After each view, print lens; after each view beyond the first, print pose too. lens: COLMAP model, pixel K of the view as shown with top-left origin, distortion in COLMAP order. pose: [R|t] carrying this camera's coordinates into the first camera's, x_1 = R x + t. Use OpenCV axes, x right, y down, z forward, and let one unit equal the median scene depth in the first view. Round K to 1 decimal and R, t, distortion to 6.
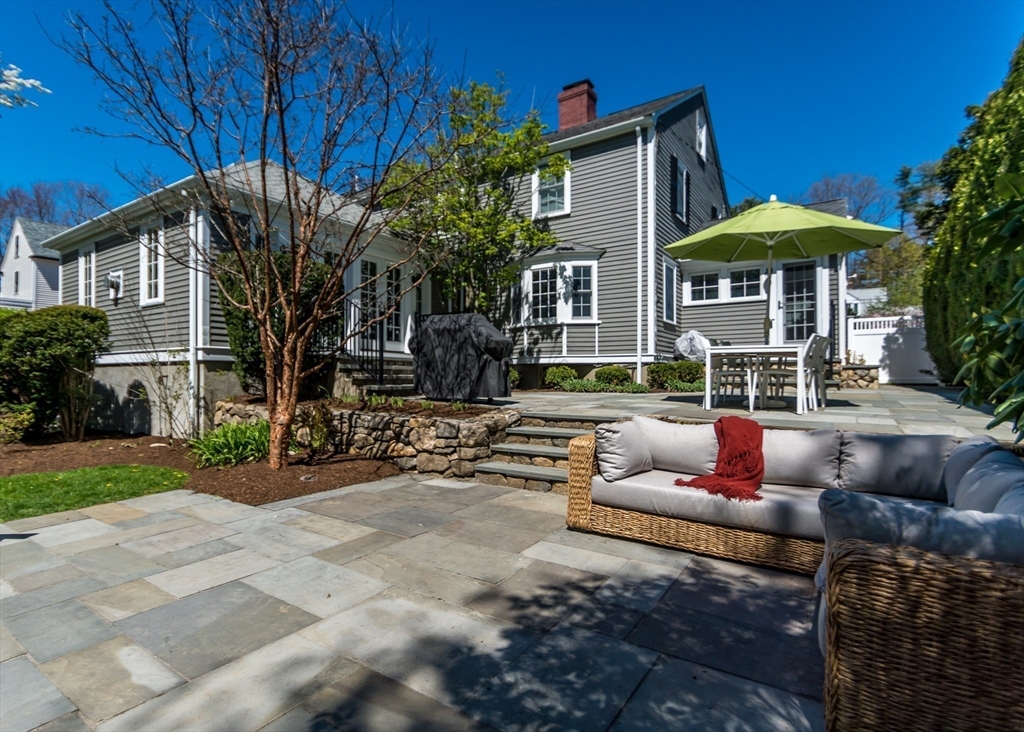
lens RADIAL K [[519.8, 0, 482.6], [0, 519.8, 364.3], [0, 0, 1]] dist [0.004311, 0.000245]
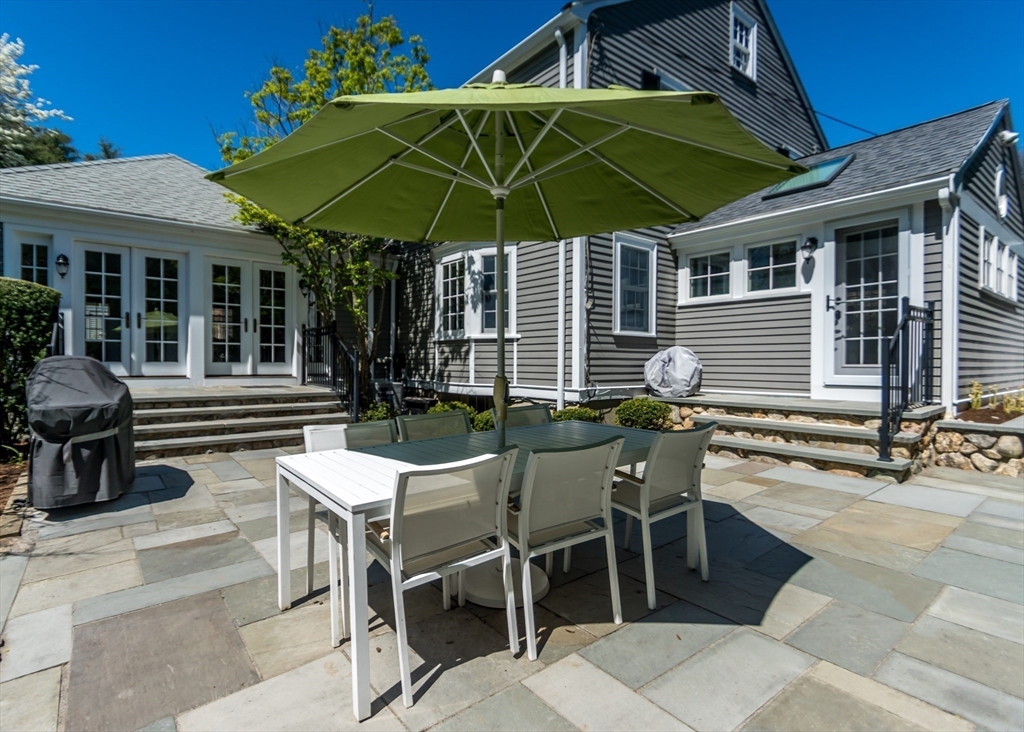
lens RADIAL K [[509.2, 0, 469.8], [0, 509.2, 362.9], [0, 0, 1]] dist [0.001283, -0.000269]
pose [[0.947697, 0.006341, -0.319107, 0.376089], [0.002080, 0.999659, 0.026040, -0.063617], [0.319164, -0.025342, 0.947361, 0.345738]]
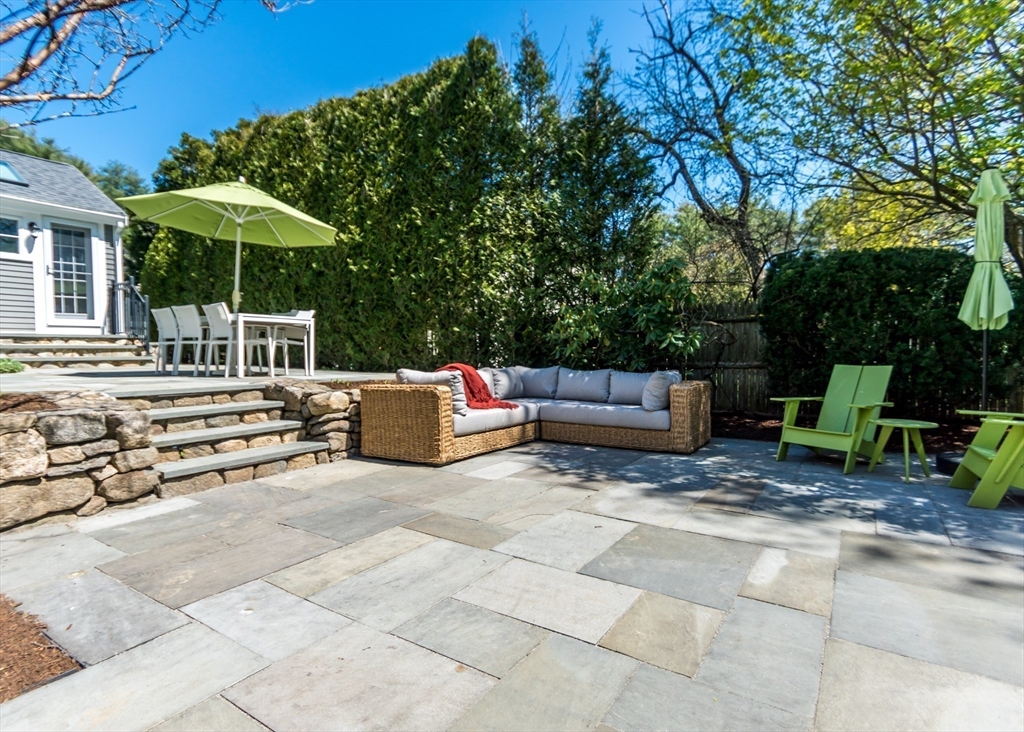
lens RADIAL K [[503.6, 0, 513.6], [0, 503.6, 380.7], [0, 0, 1]] dist [0.000428, -0.008669]
pose [[-0.034450, -0.047757, 0.998265, -0.282413], [-0.006982, 0.998845, 0.047543, 0.022536], [-0.999382, -0.005332, -0.034744, 0.264061]]
